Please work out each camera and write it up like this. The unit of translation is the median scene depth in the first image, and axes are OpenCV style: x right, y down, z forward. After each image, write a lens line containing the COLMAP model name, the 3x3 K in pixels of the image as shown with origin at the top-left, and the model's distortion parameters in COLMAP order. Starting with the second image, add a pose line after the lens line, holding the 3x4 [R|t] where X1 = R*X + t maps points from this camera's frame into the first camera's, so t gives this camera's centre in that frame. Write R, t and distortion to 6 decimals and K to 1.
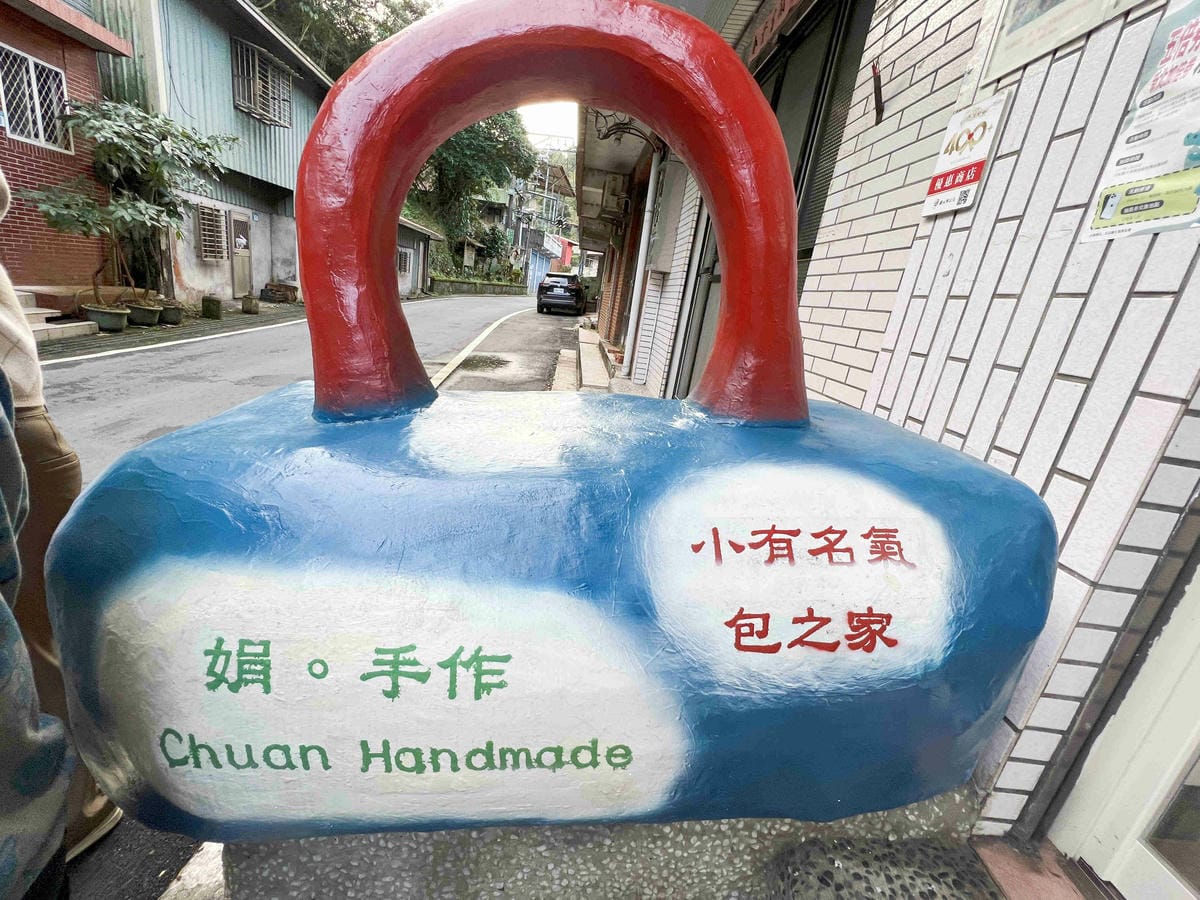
lens RADIAL K [[510.1, 0, 599.4], [0, 510.1, 450.3], [0, 0, 1]] dist [0.000955, -0.000190]
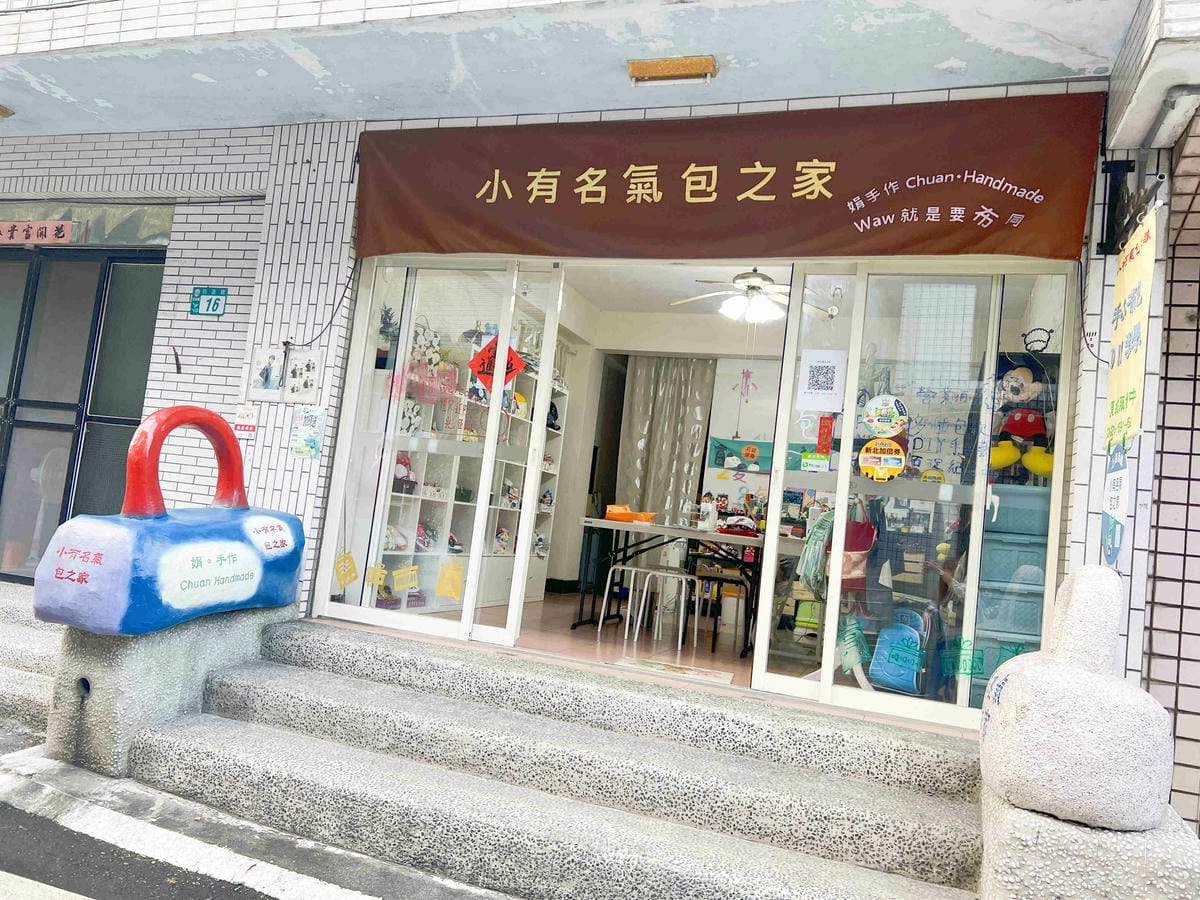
lens RADIAL K [[901.5, 0, 598.8], [0, 901.5, 450.3], [0, 0, 1]] dist [0.003907, -0.000326]
pose [[0.376832, -0.032997, 0.925694, -4.467182], [0.215740, 0.975008, -0.053068, 0.410775], [-0.900807, 0.219707, 0.374533, -3.670979]]
